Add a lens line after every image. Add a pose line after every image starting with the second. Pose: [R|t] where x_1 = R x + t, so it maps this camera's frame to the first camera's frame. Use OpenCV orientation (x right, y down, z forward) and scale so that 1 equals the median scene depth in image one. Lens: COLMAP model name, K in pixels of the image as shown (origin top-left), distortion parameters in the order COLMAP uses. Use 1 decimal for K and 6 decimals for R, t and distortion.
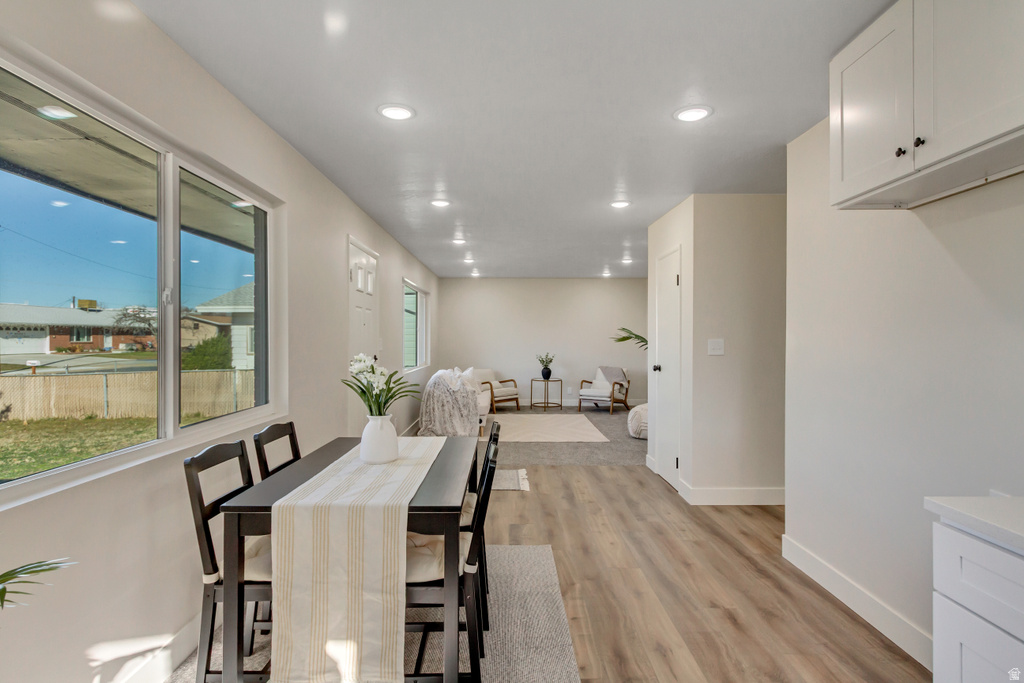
lens RADIAL K [[508.0, 0, 508.8], [0, 508.0, 345.1], [0, 0, 1]] dist [0.003381, 0.000857]
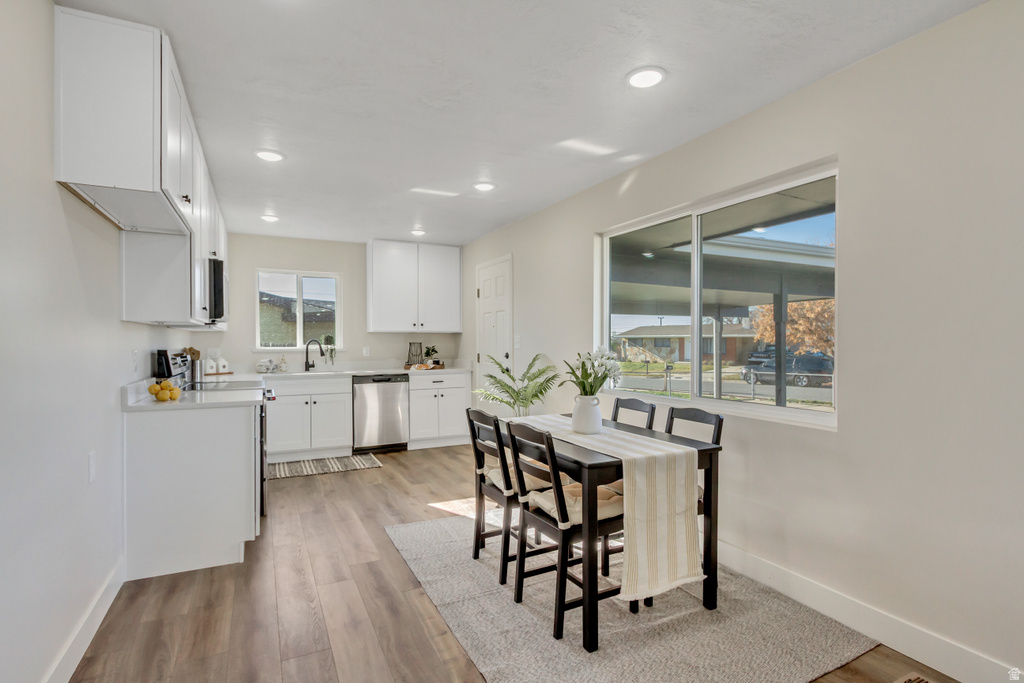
lens RADIAL K [[508.0, 0, 508.8], [0, 508.0, 345.1], [0, 0, 1]] dist [0.003381, 0.000857]
pose [[-0.897703, 0.001918, -0.440597, 0.109481], [-0.005807, 0.999852, 0.016184, -0.000063], [0.440563, 0.017087, -0.897559, 0.478025]]
